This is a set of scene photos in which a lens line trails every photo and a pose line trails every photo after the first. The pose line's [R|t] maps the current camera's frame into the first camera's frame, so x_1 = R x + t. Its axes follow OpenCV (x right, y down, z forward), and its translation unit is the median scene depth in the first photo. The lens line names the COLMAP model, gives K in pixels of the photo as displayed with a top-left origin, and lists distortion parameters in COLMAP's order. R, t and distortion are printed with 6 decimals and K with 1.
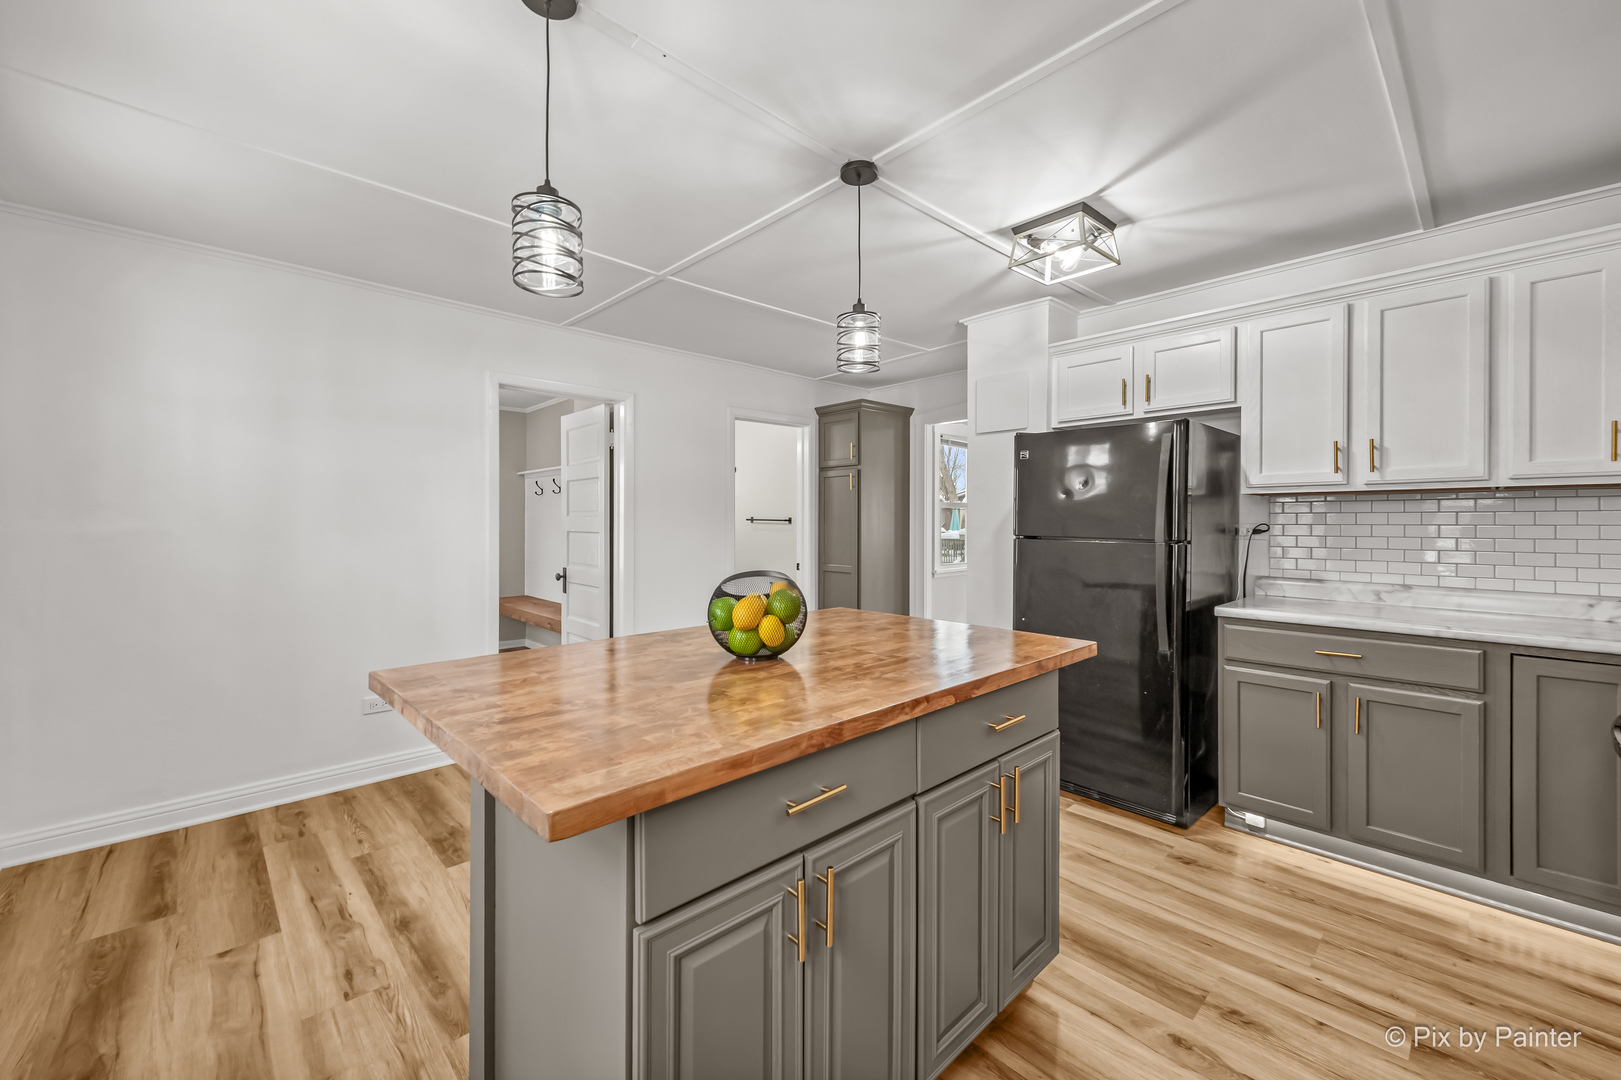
lens RADIAL K [[625.8, 0, 793.8], [0, 625.8, 523.6], [0, 0, 1]] dist [0.014212, -0.000047]
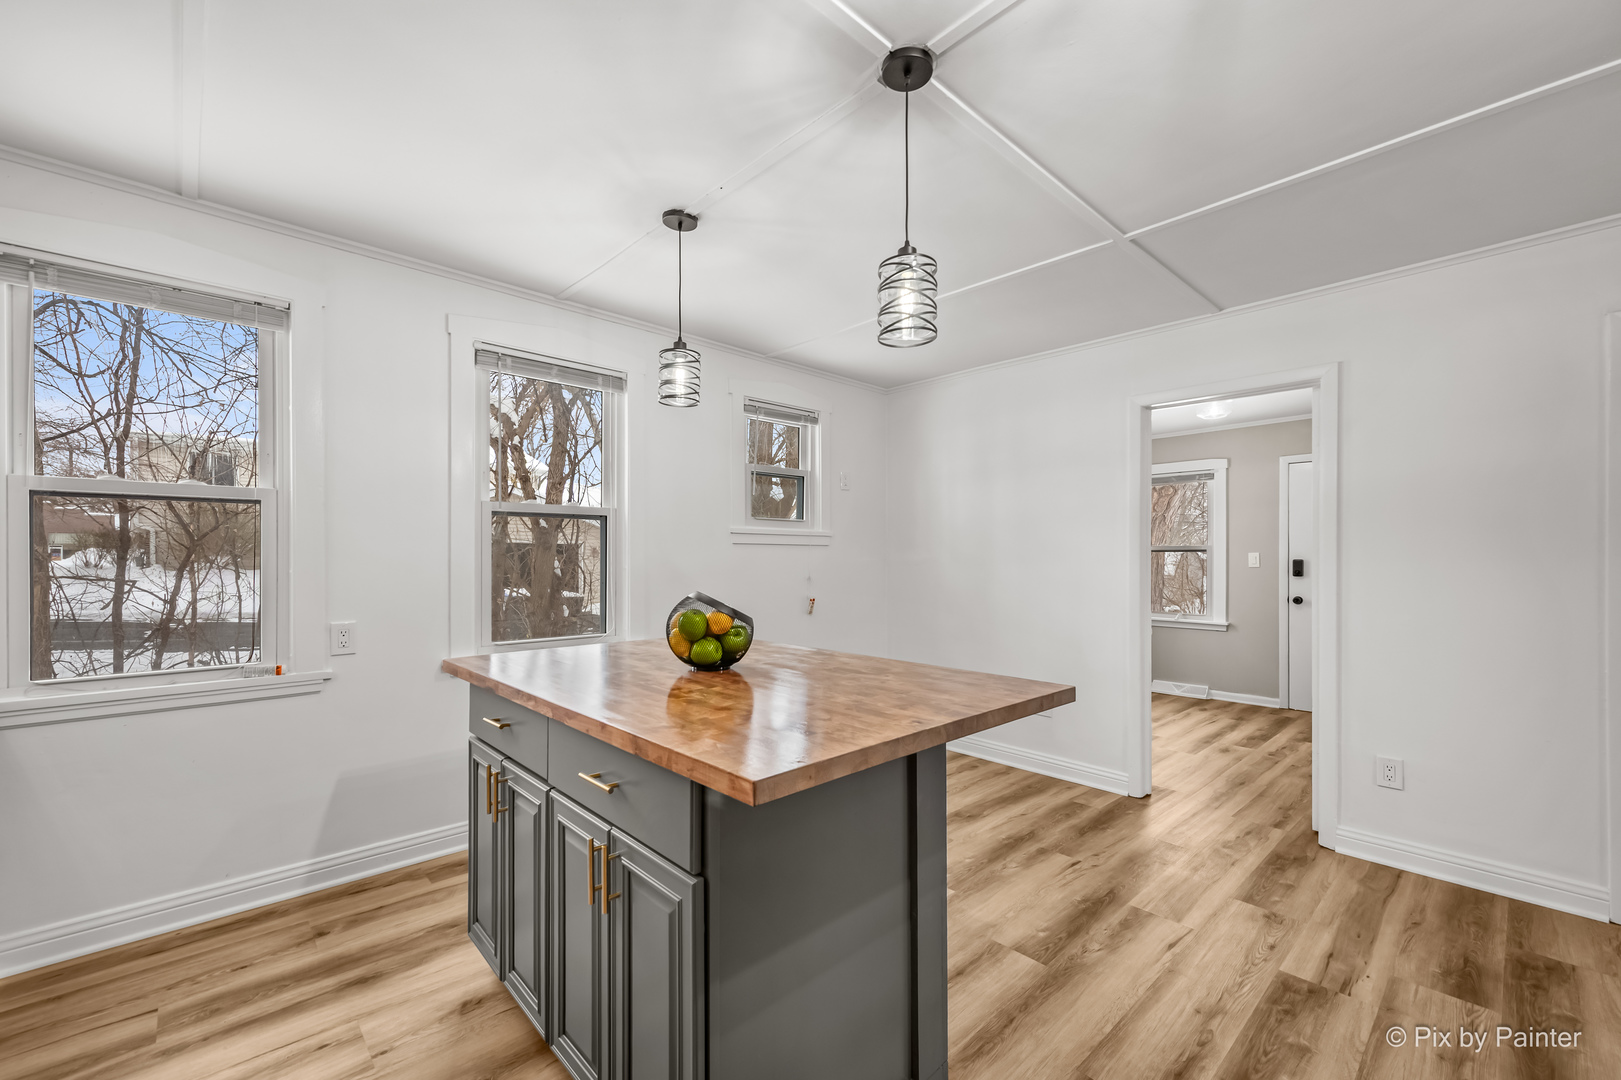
lens RADIAL K [[673.7, 0, 810.5], [0, 673.7, 540.0], [0, 0, 1]] dist [0.002056, 0.000131]
pose [[0.004188, -0.026746, -0.999633, 0.912773], [-0.002987, 0.999637, -0.026759, 0.013952], [0.999987, 0.003098, 0.004107, 0.855970]]
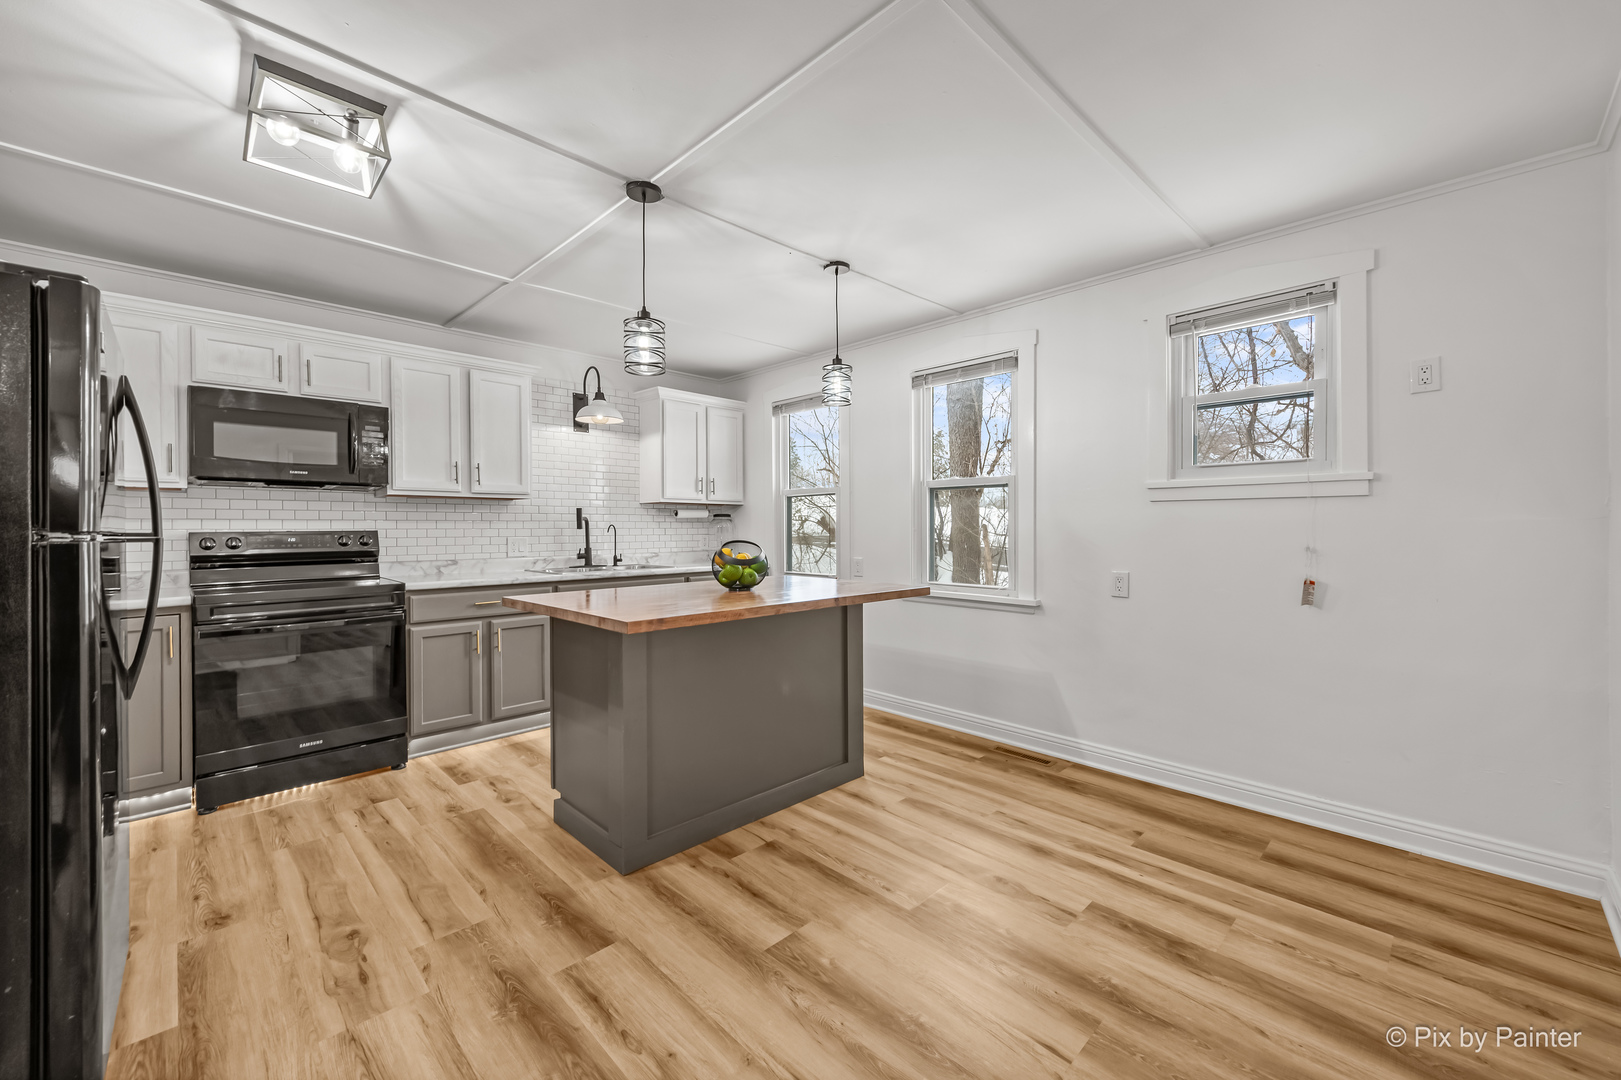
lens RADIAL K [[625.8, 0, 793.8], [0, 625.8, 523.6], [0, 0, 1]] dist [0.014212, -0.000047]
pose [[-0.999750, 0.004166, -0.021949, -0.130407], [0.004175, 0.999991, -0.000373, 0.020985], [0.021947, -0.000465, -0.999759, 2.096681]]
